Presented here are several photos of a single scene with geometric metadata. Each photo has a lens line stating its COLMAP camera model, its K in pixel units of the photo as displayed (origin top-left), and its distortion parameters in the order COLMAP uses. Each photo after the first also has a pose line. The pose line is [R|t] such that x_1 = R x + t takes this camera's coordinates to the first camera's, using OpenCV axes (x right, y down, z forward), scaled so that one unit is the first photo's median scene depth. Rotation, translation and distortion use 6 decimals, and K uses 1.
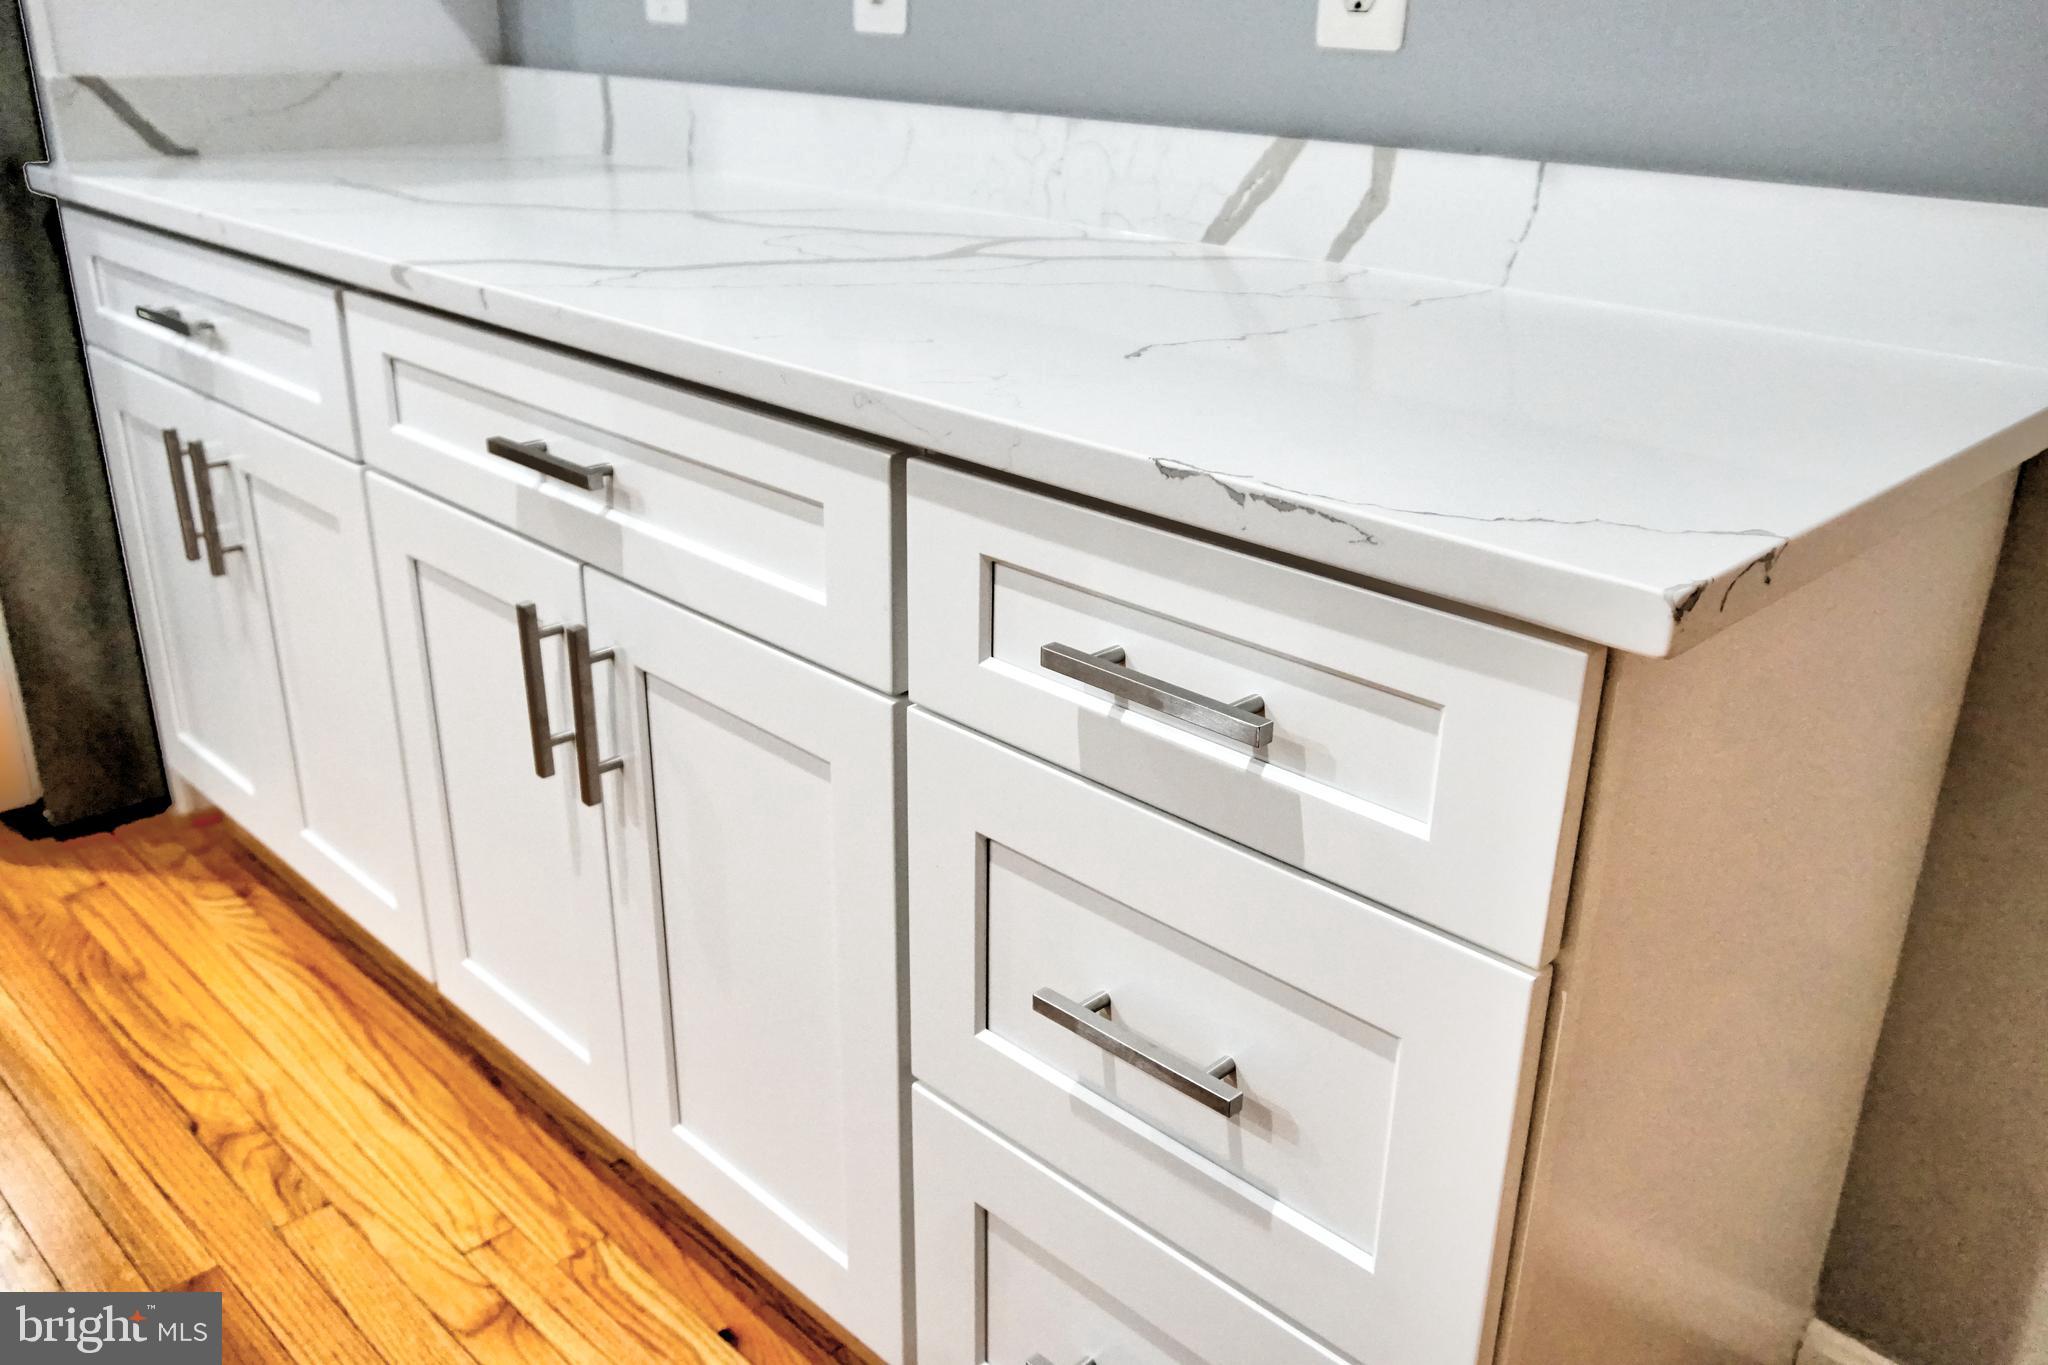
lens RADIAL K [[1664.8, 0, 1025.3], [0, 1664.8, 672.4], [0, 0, 1]] dist [-0.001990, -0.000213]
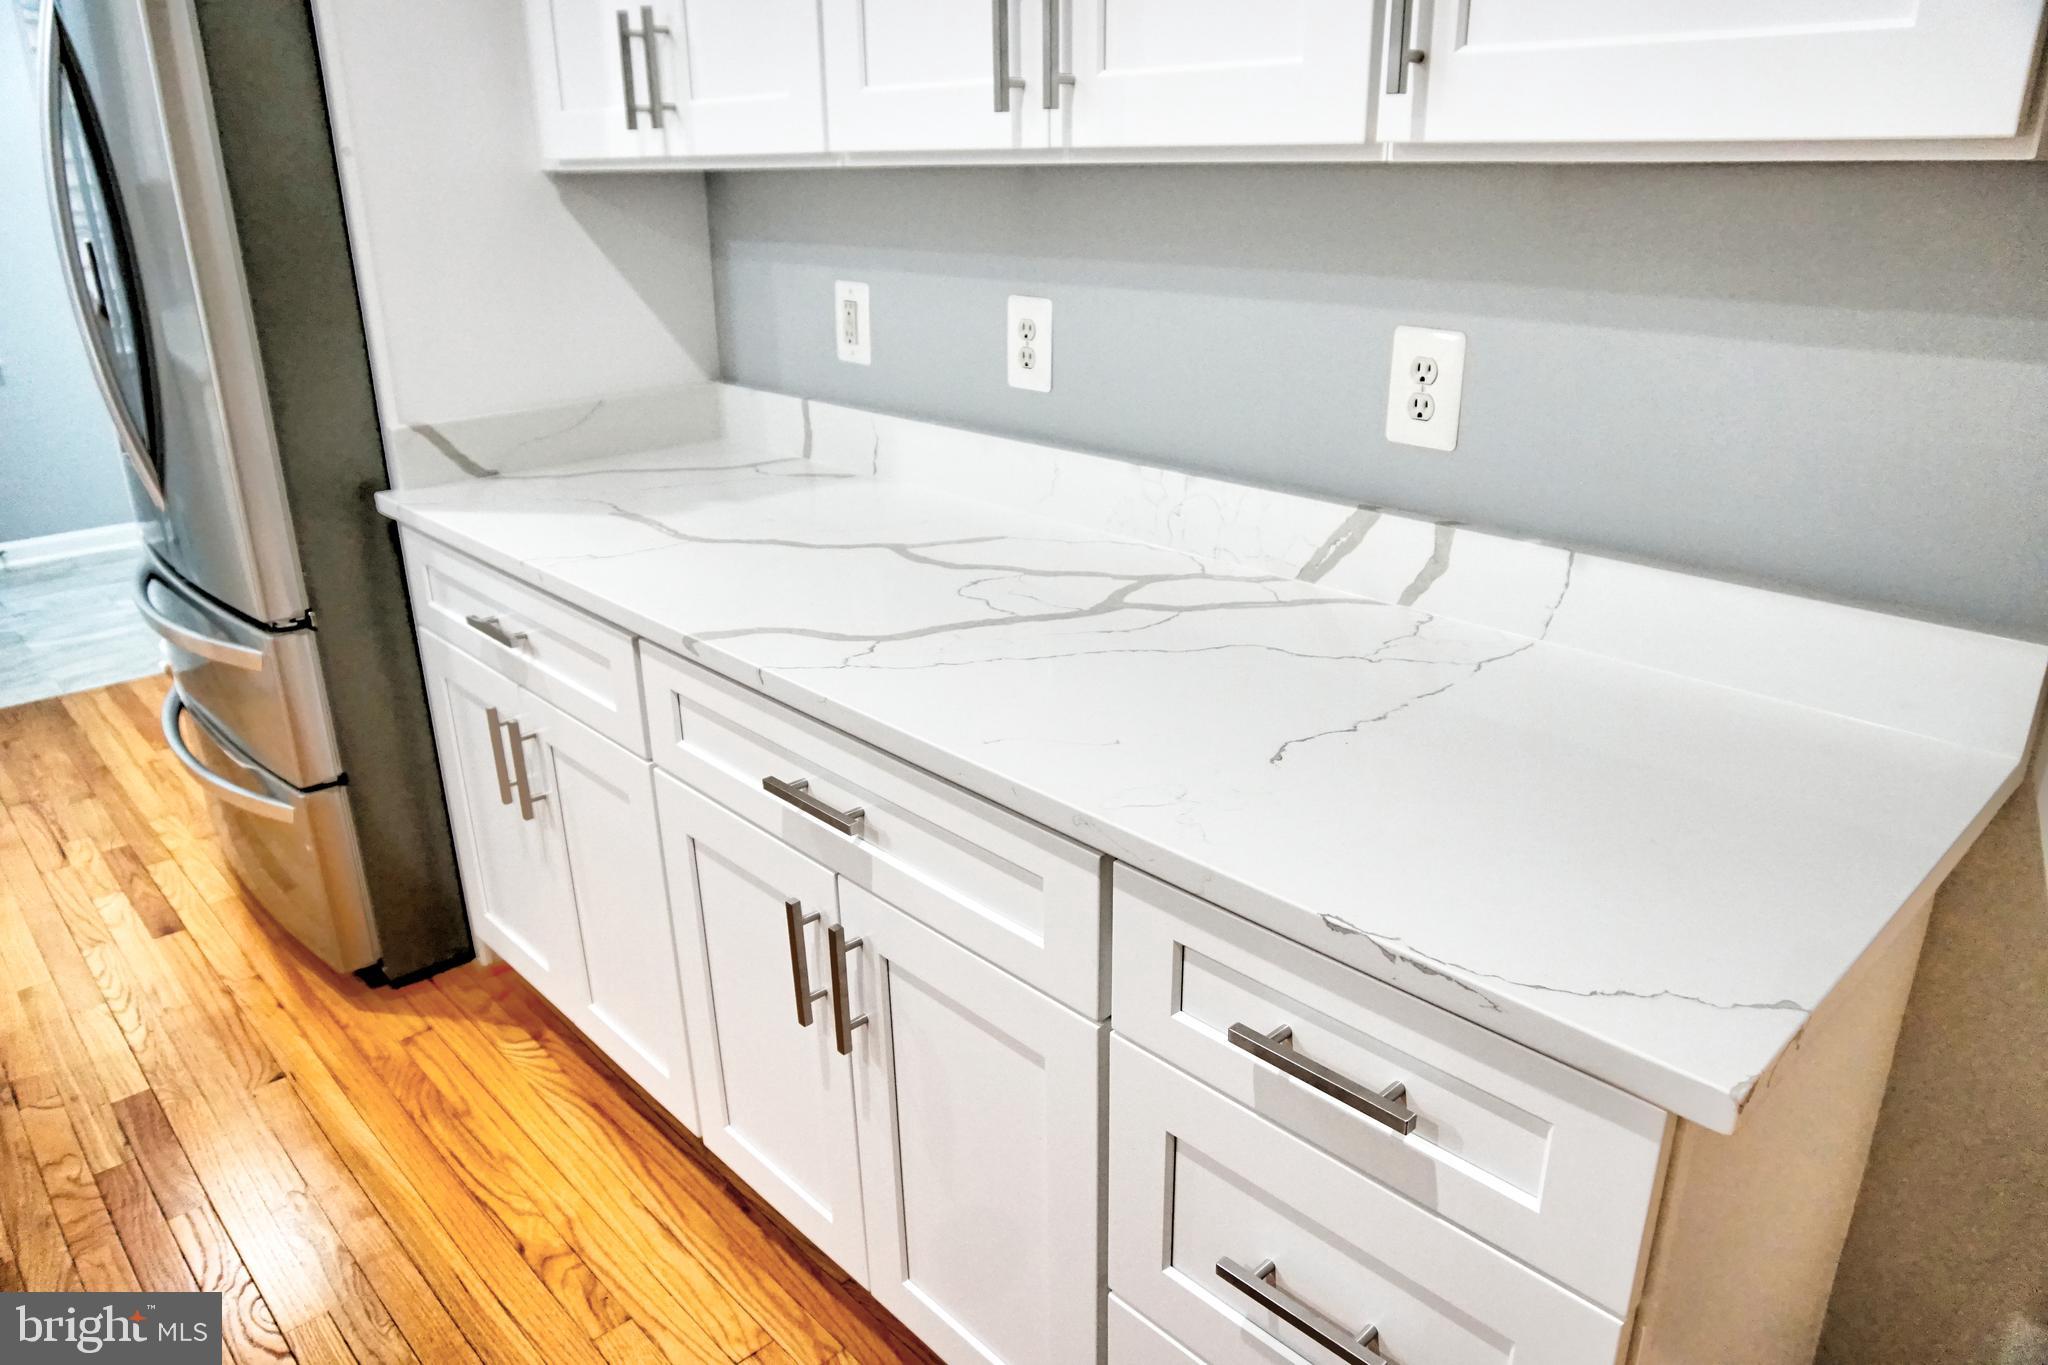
lens RADIAL K [[1365.0, 0, 1027.4], [0, 1365.0, 676.7], [0, 0, 1]] dist [-0.047590, 0.026653]
pose [[0.998935, -0.021163, -0.040999, -0.061771], [0.020157, 0.999490, -0.024787, -0.167900], [0.041503, 0.023934, 0.998852, -0.056959]]
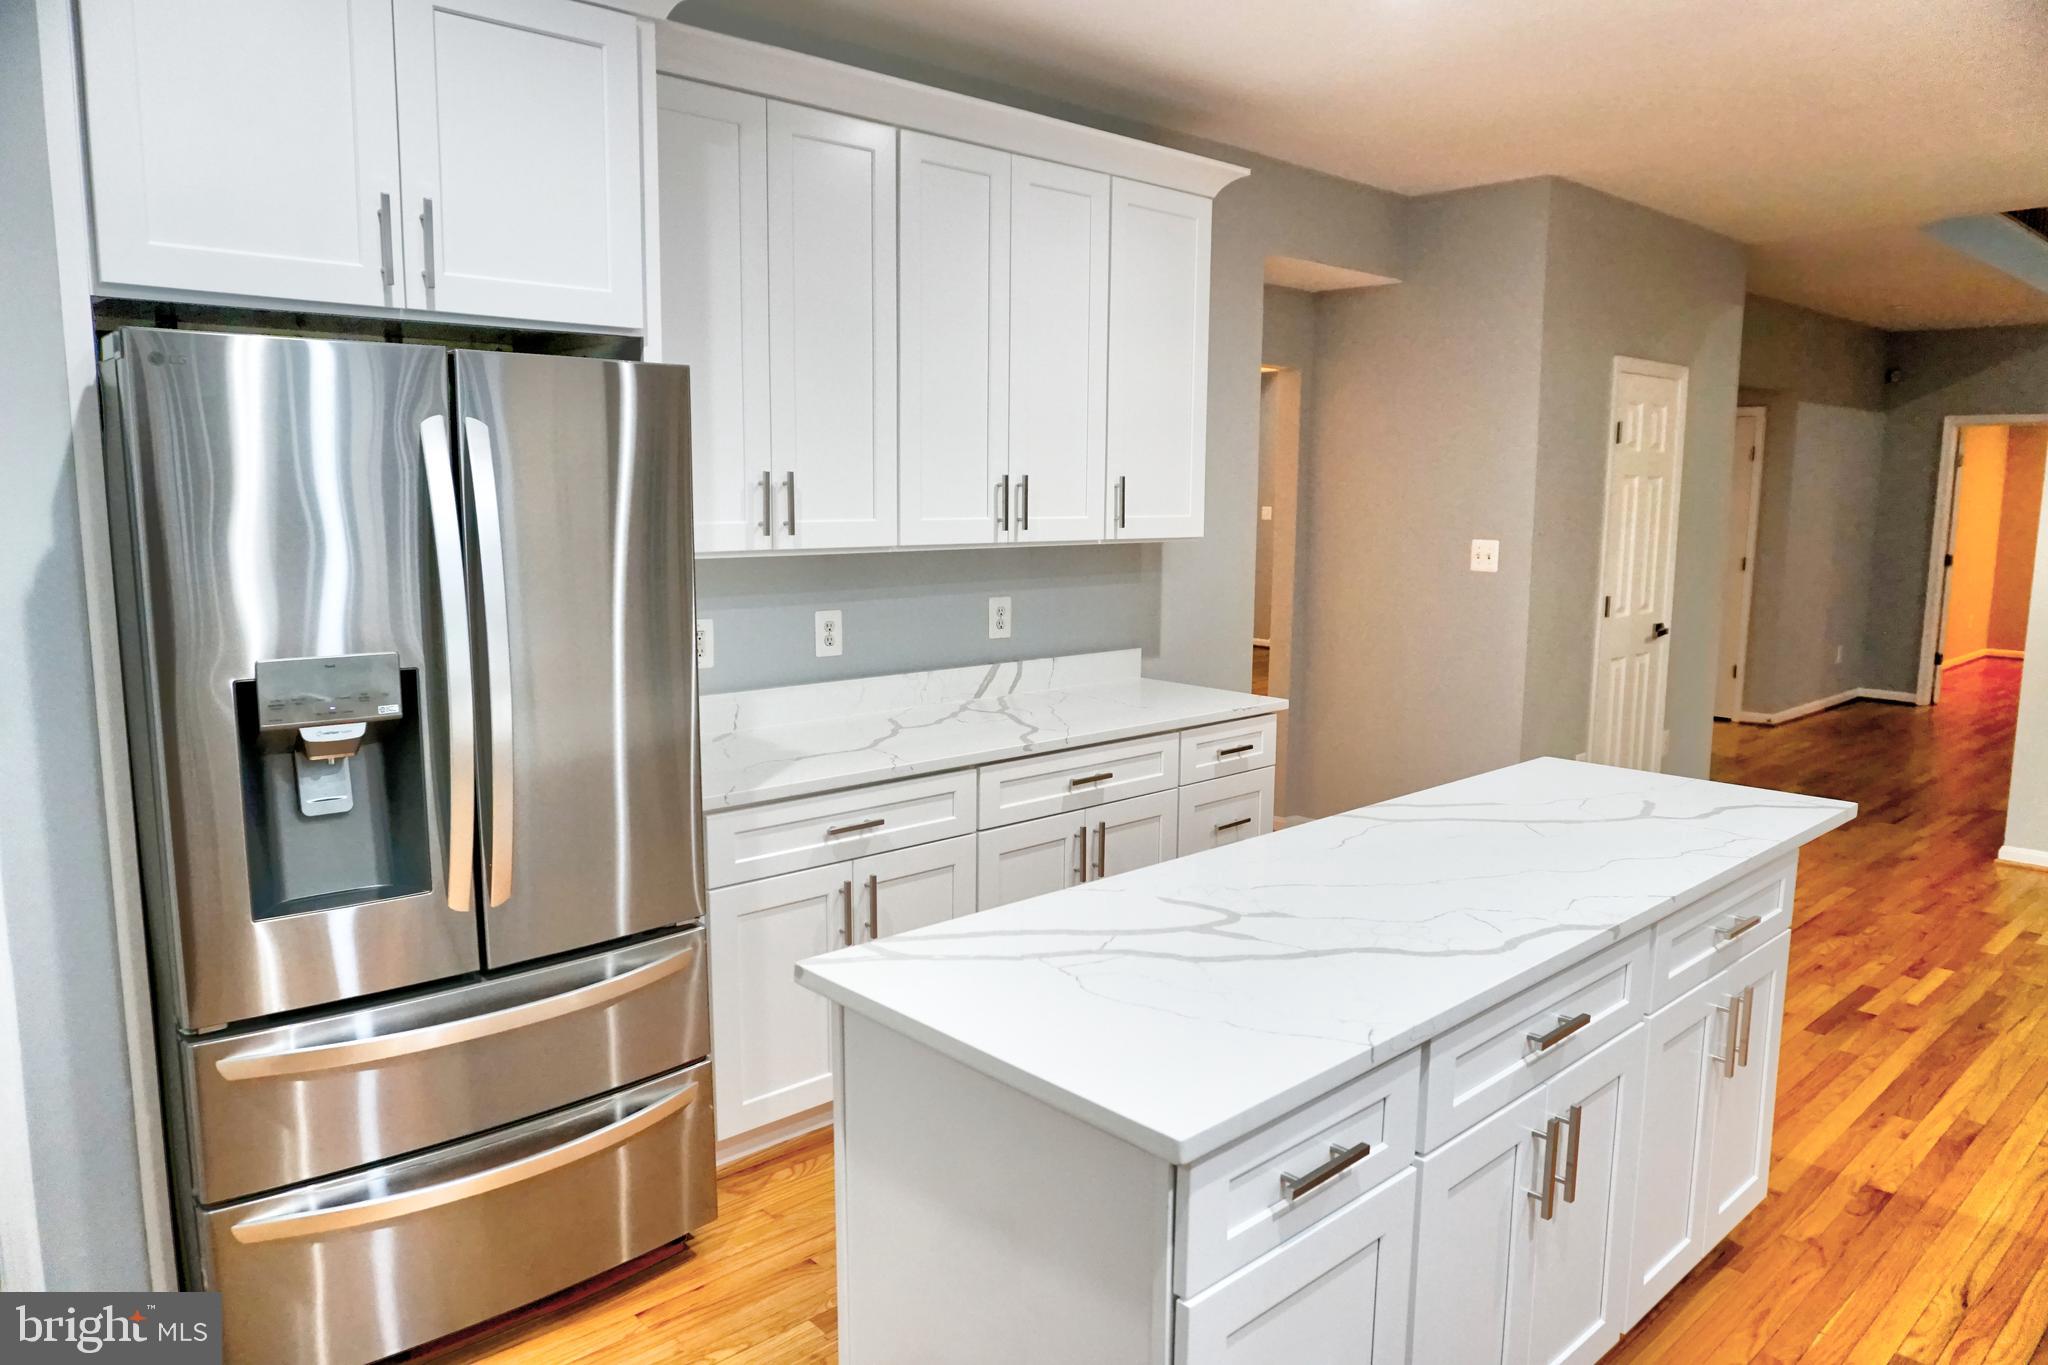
lens RADIAL K [[1365.0, 0, 1014.0], [0, 1365.0, 690.5], [0, 0, 1]] dist [-0.047590, 0.026653]
pose [[0.049953, -0.172509, 0.983741, -2.620955], [0.369876, 0.918131, 0.142222, -0.650467], [-0.927737, 0.356758, 0.109670, 0.654780]]
